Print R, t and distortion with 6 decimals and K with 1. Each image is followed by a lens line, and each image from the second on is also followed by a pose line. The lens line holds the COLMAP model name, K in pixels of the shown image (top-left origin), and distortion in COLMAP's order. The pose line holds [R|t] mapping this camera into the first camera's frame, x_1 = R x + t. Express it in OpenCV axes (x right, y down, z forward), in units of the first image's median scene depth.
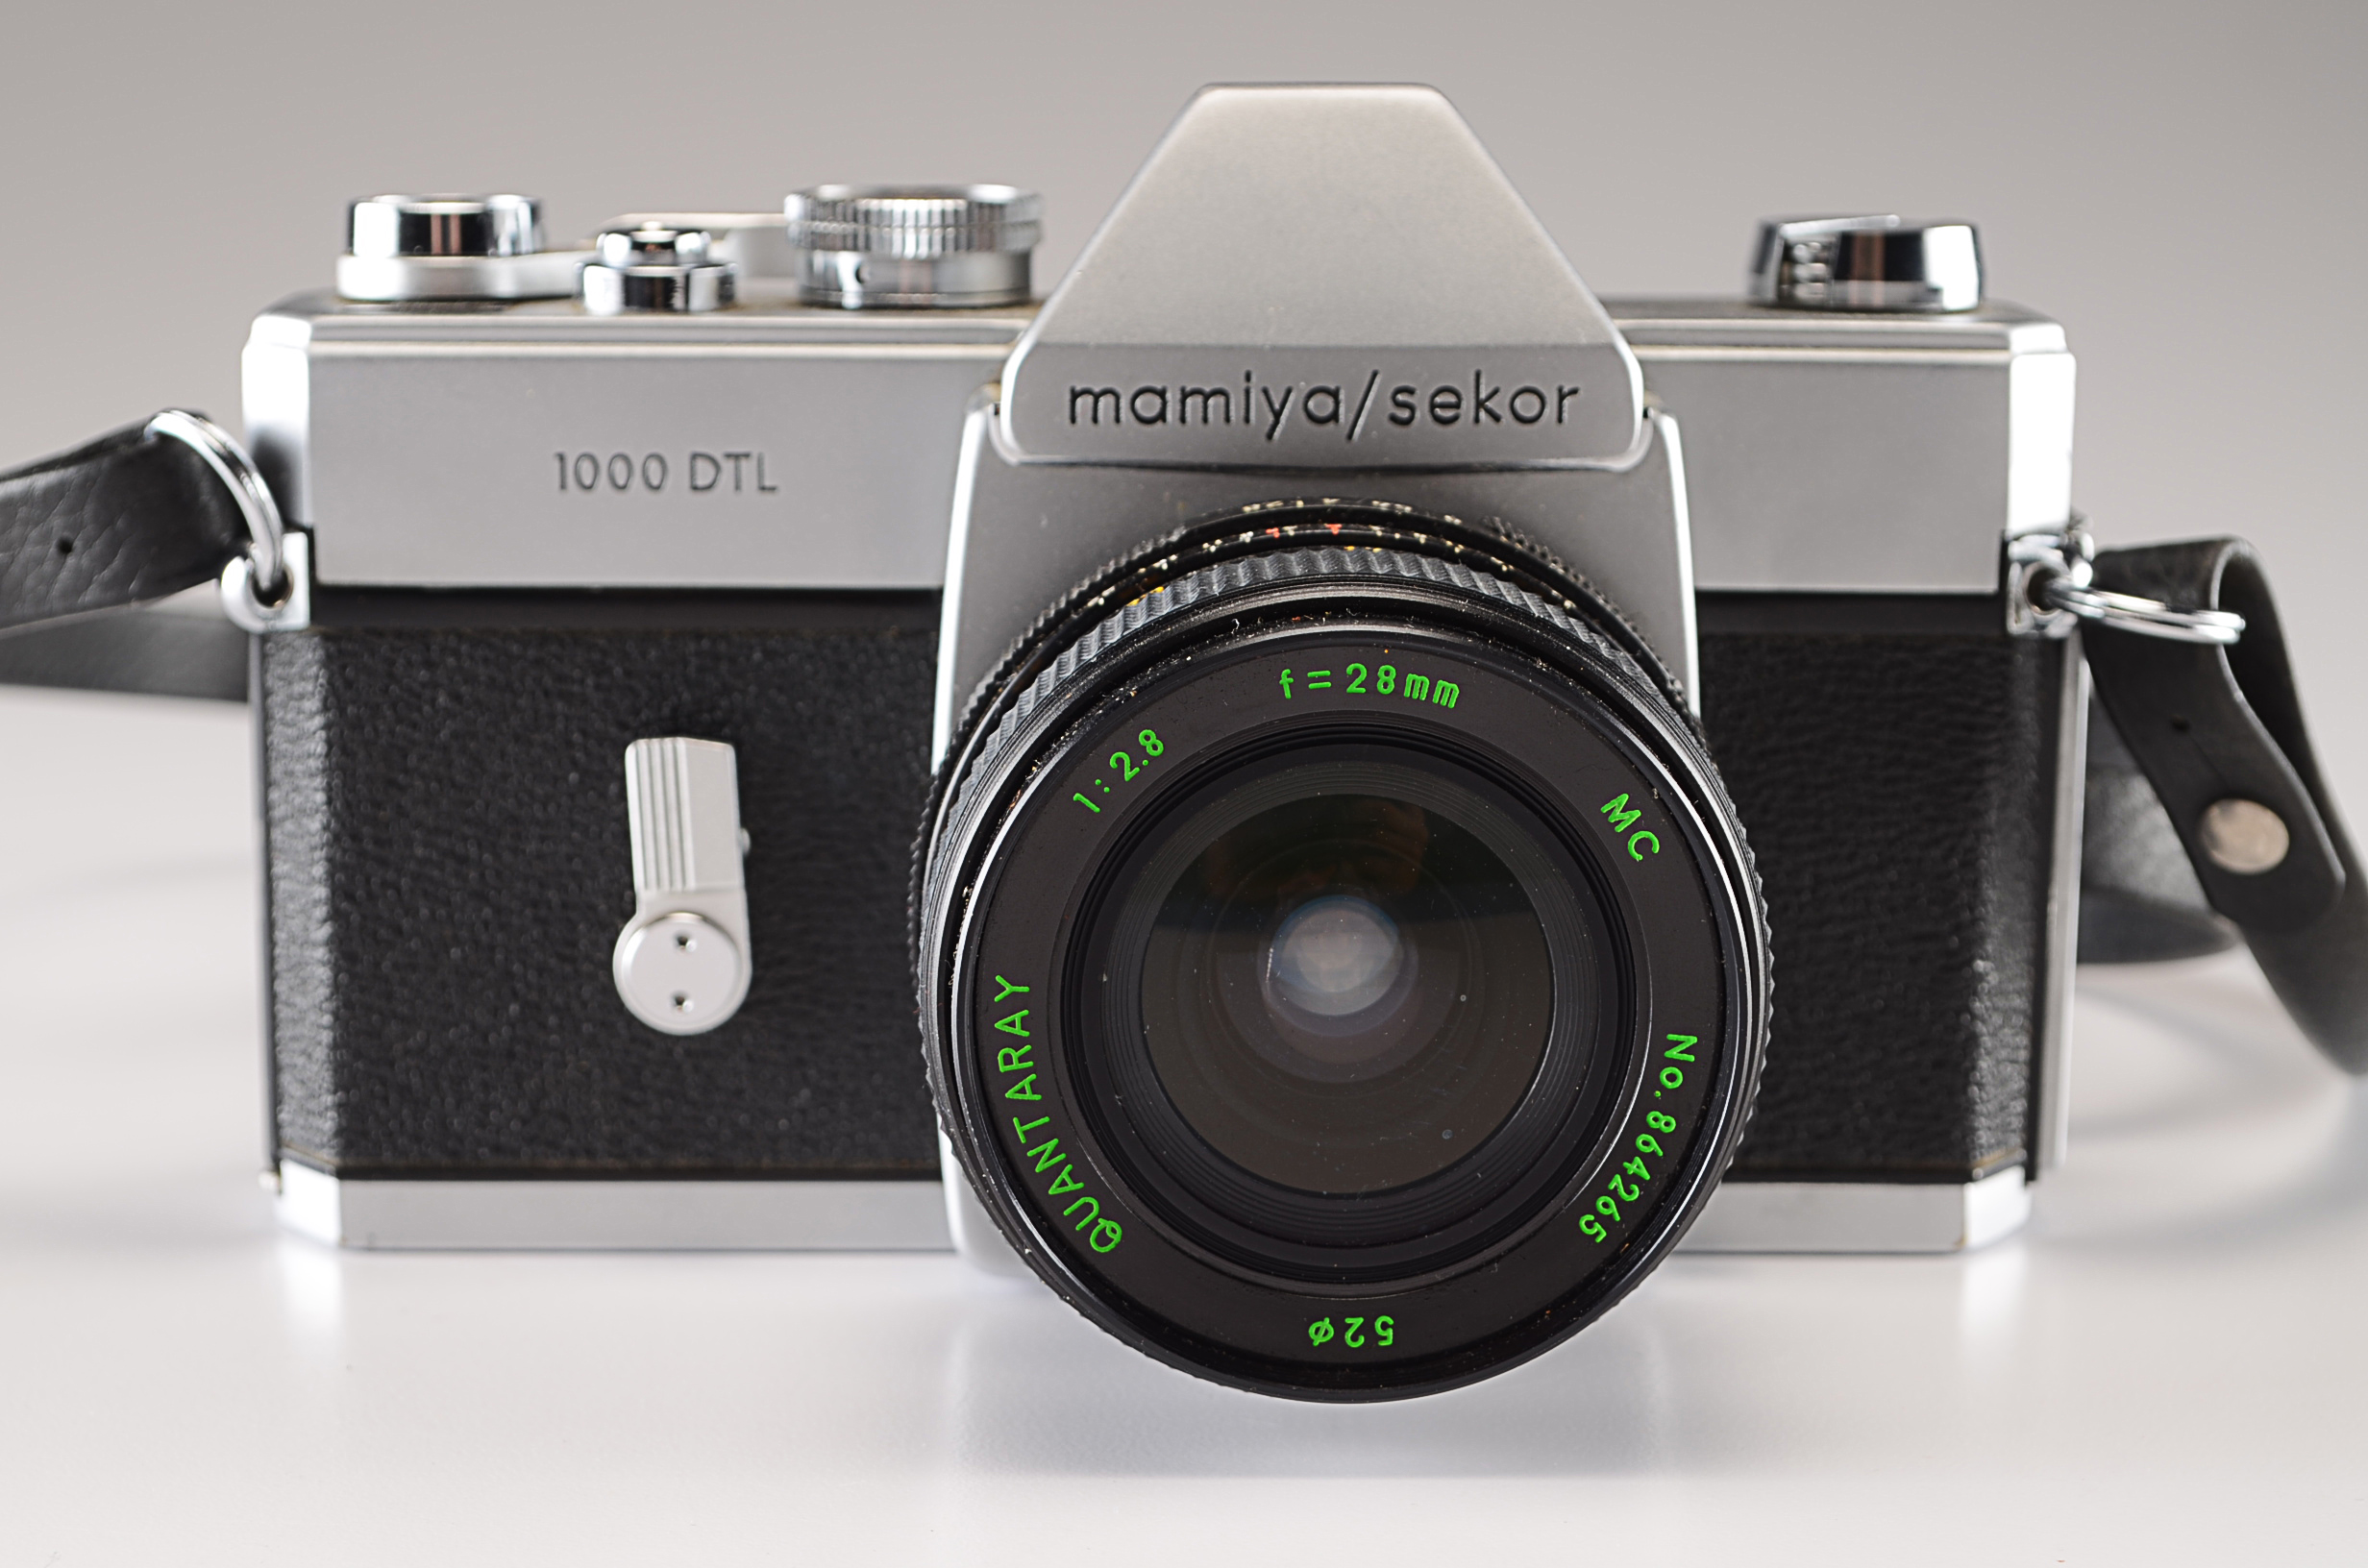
lens RADIAL K [[4966.9, 0, 1184.0], [0, 4966.9, 784.0], [0, 0, 1]] dist [0.014276, 0.024779]
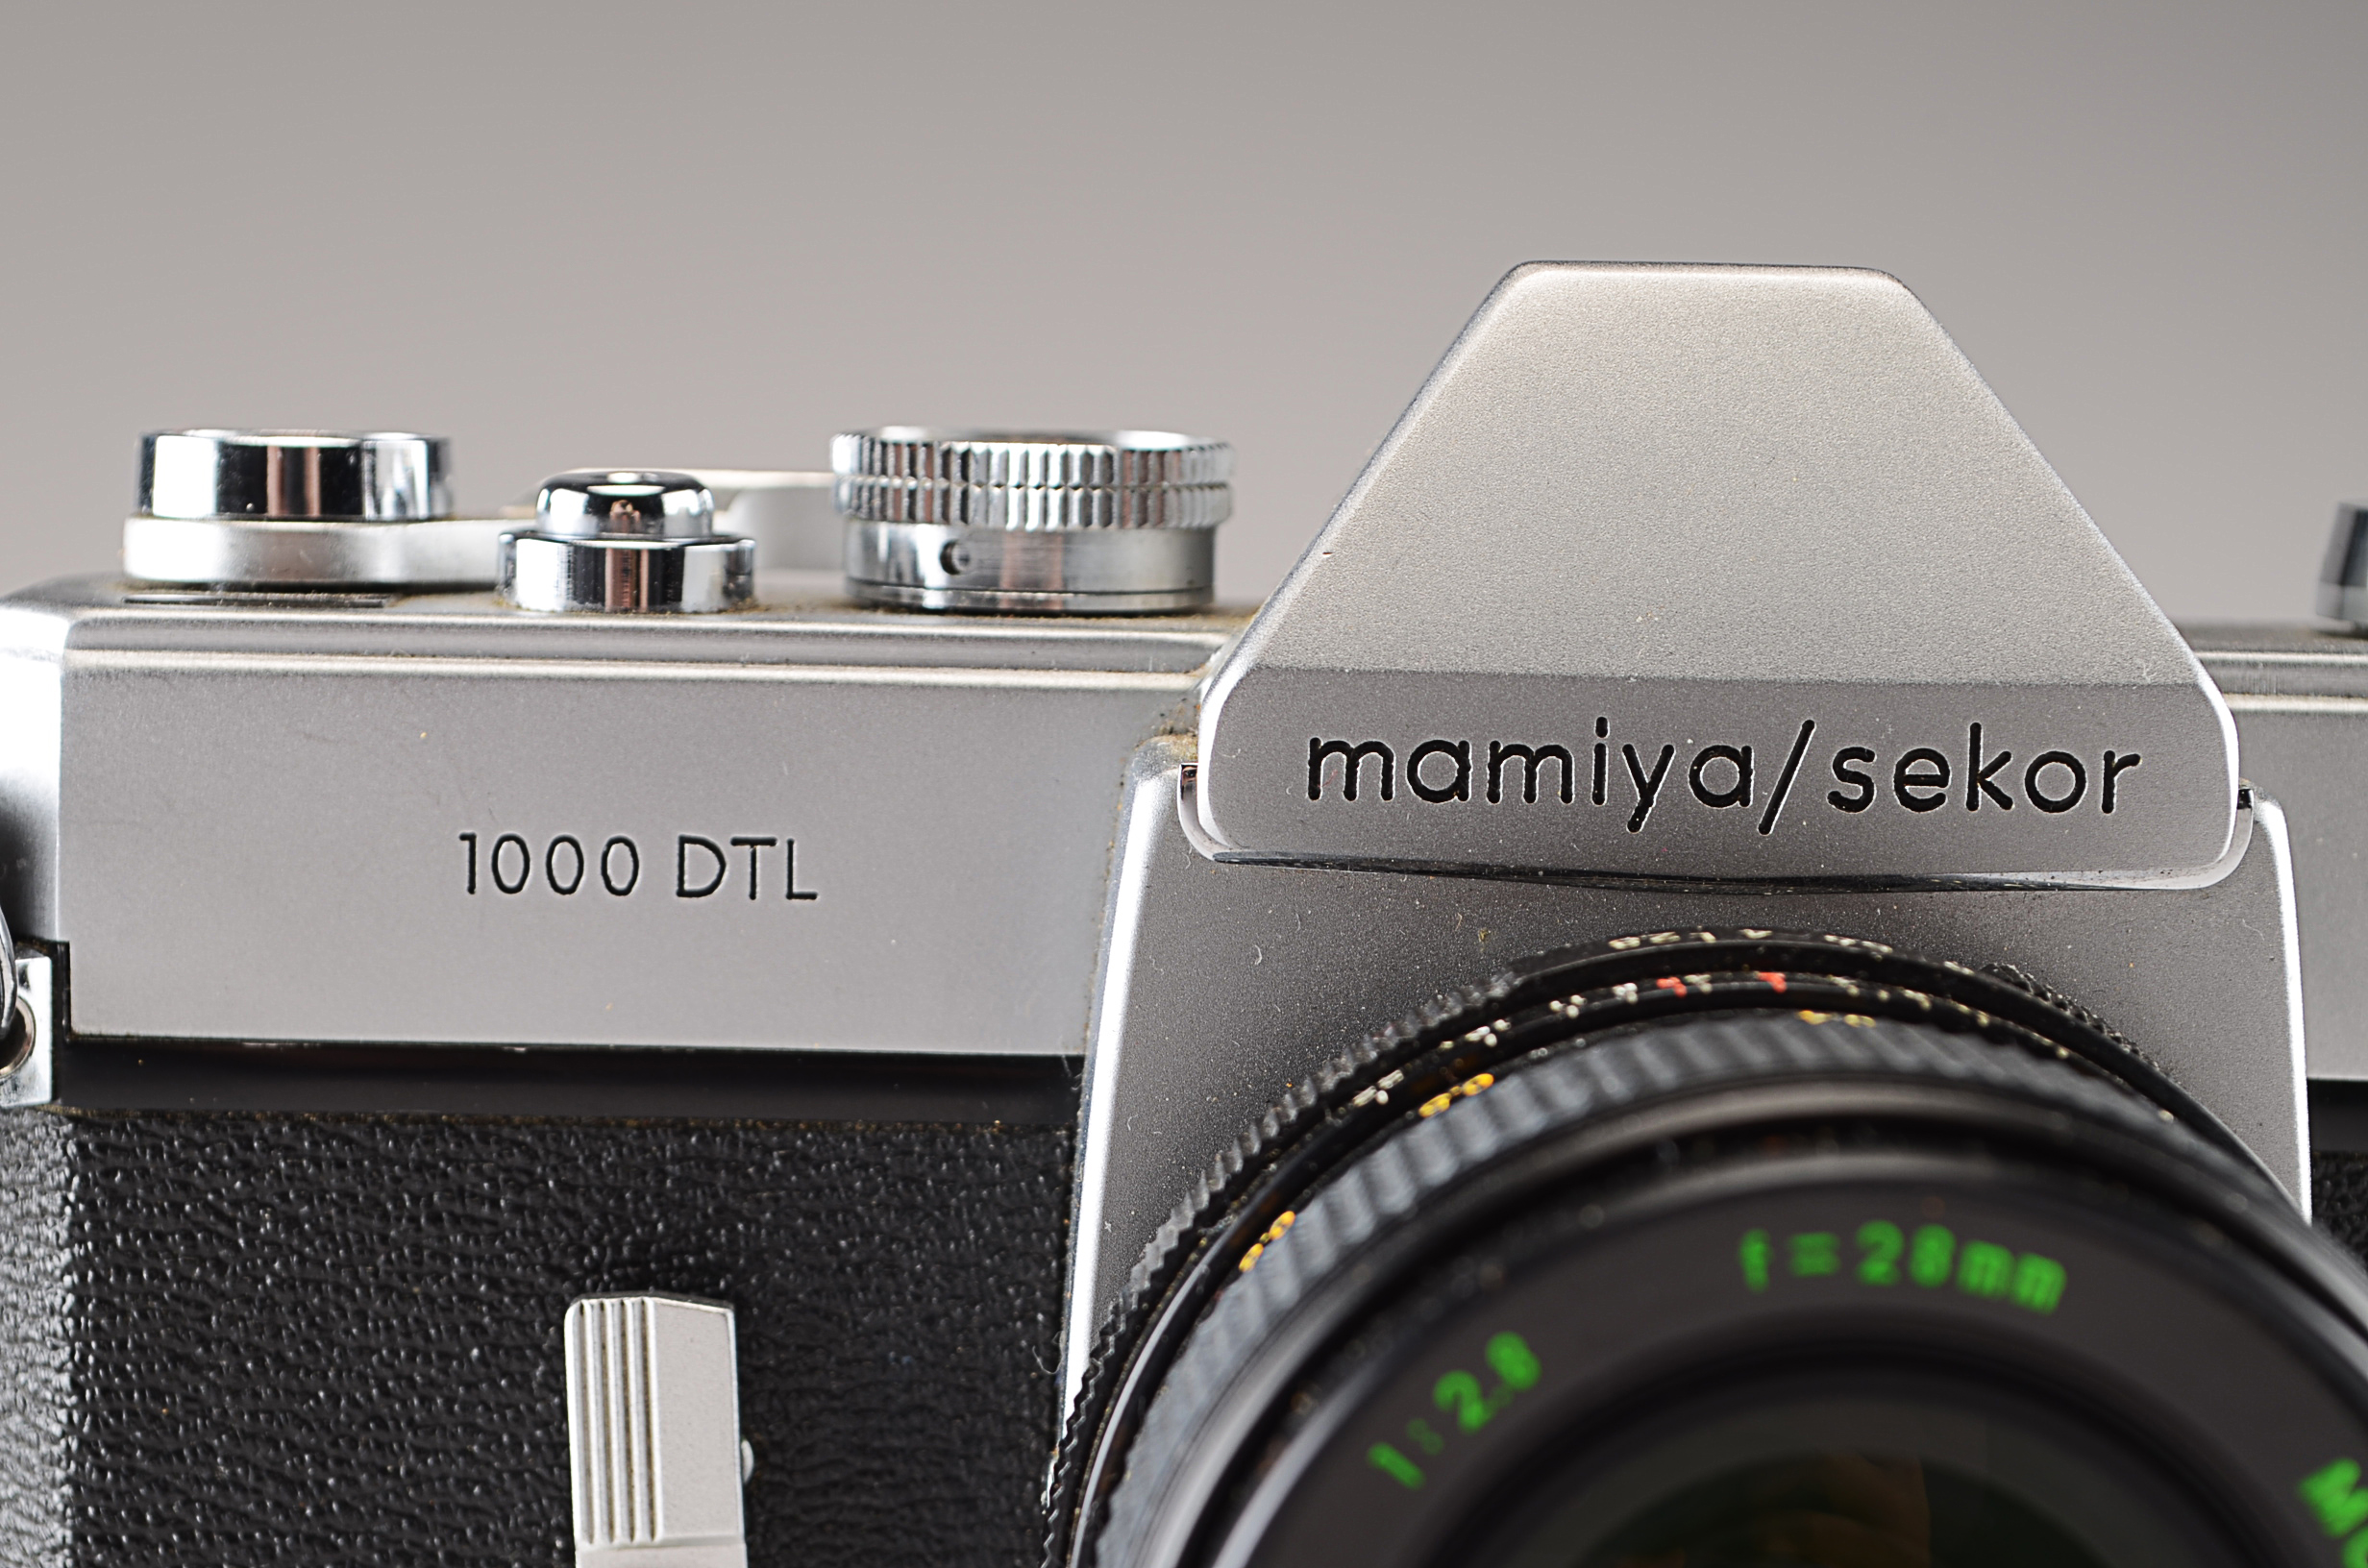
lens RADIAL K [[5252.9, 0, 1184.0], [0, 5252.9, 784.0], [0, 0, 1]] dist [0.028895, -0.096231]
pose [[0.999702, 0.017376, 0.017147, -0.049433], [-0.015972, 0.996757, -0.078867, -0.023131], [-0.018462, 0.078570, 0.996738, 0.356912]]
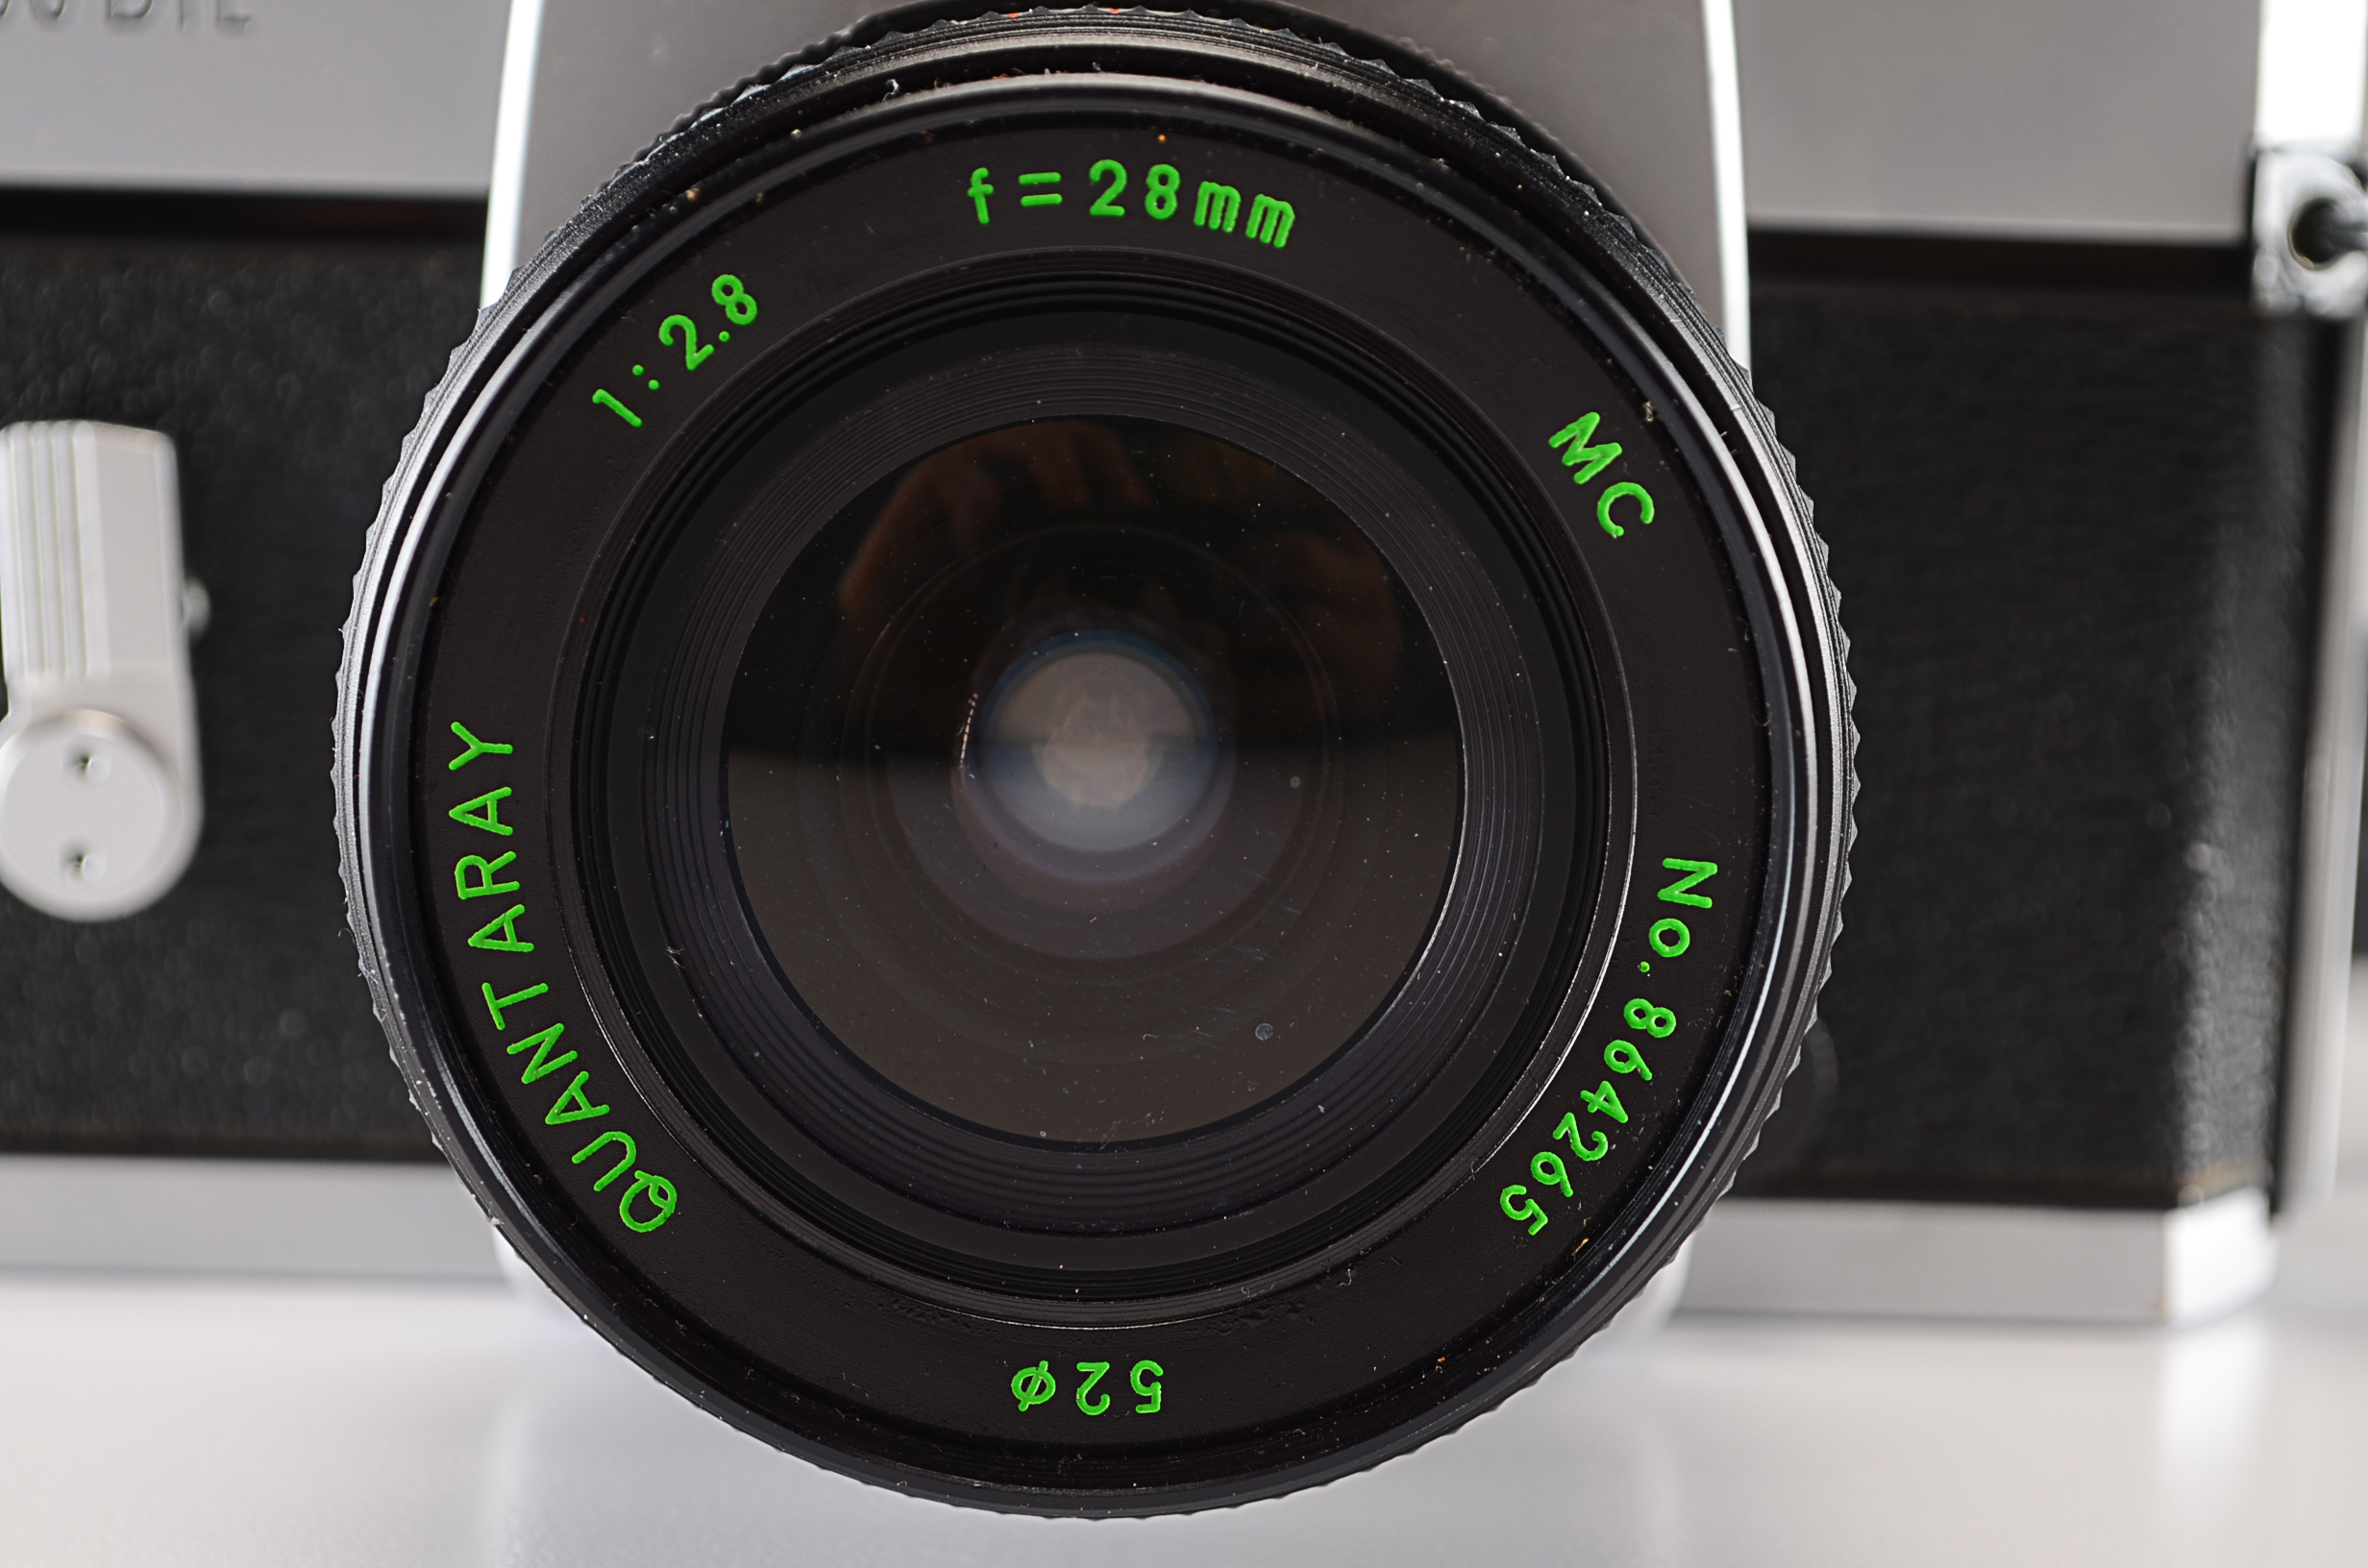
lens RADIAL K [[5252.9, 0, 1184.0], [0, 5252.9, 784.0], [0, 0, 1]] dist [0.028895, -0.096231]
pose [[0.999628, 0.021973, -0.016138, 0.048018], [-0.022568, 0.999036, -0.037649, 0.059117], [0.015295, 0.038000, 0.999161, 0.374018]]
